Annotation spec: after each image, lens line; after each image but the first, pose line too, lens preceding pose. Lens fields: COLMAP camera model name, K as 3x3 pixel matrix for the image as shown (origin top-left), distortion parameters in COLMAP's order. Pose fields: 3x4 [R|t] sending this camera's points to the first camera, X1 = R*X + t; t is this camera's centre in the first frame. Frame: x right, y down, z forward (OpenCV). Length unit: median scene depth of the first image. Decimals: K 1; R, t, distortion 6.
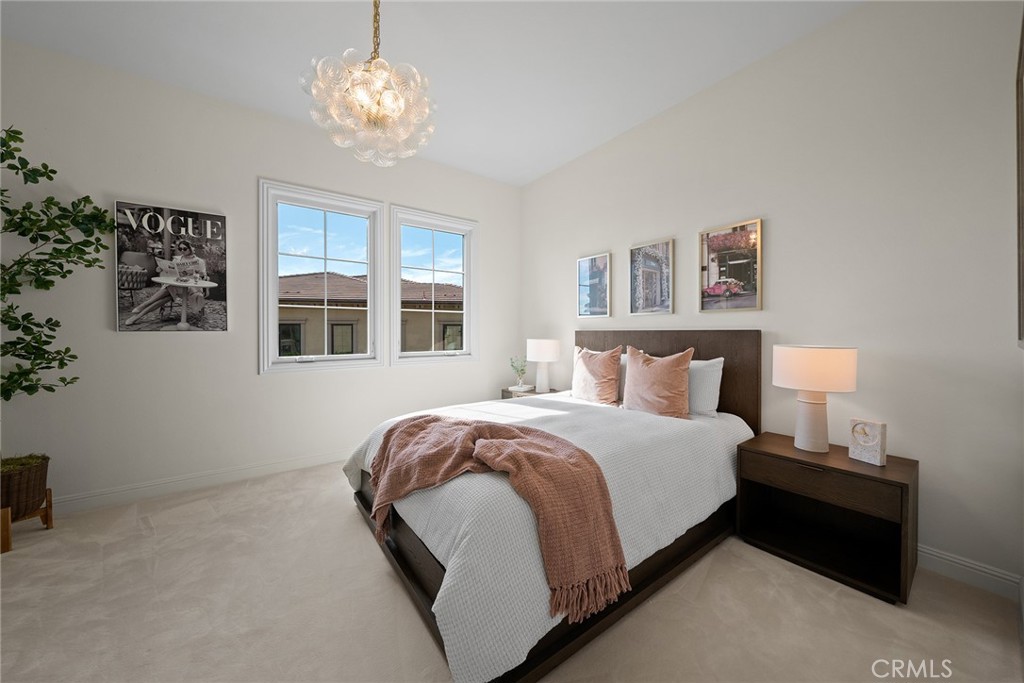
lens RADIAL K [[362.9, 0, 512.5], [0, 362.9, 333.0], [0, 0, 1]] dist [0.000574, 0.000022]
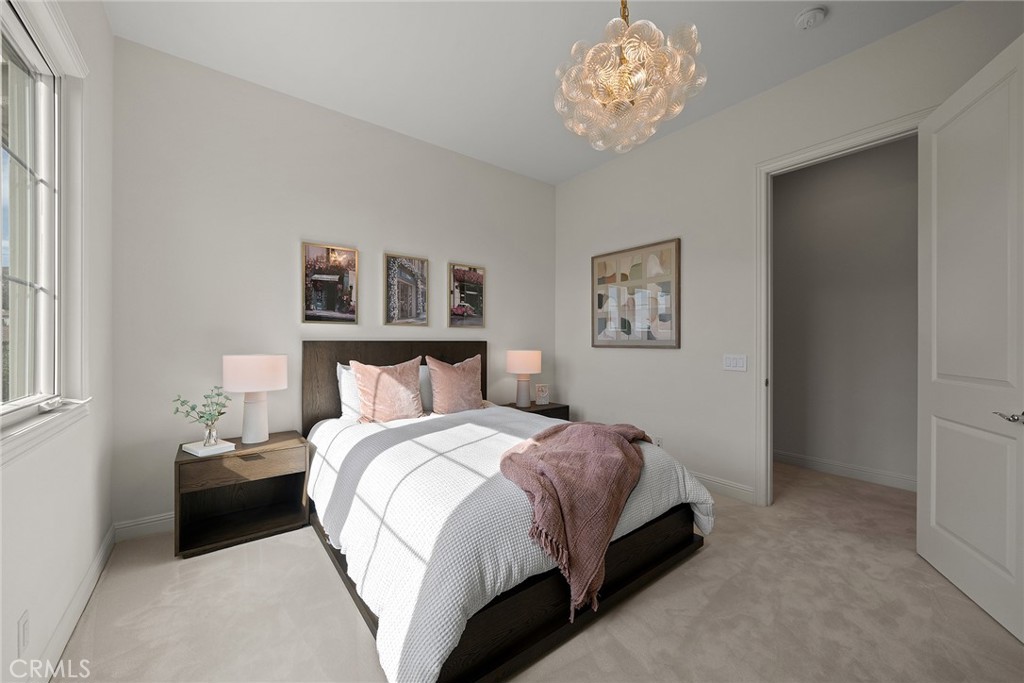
lens RADIAL K [[376.5, 0, 512.2], [0, 376.5, 344.5], [0, 0, 1]] dist [-0.001878, -0.000036]
pose [[-0.030366, -0.007099, 0.999514, -0.717138], [0.002341, 0.999972, 0.007173, -0.004155], [-0.999536, 0.002558, -0.030349, 0.753772]]
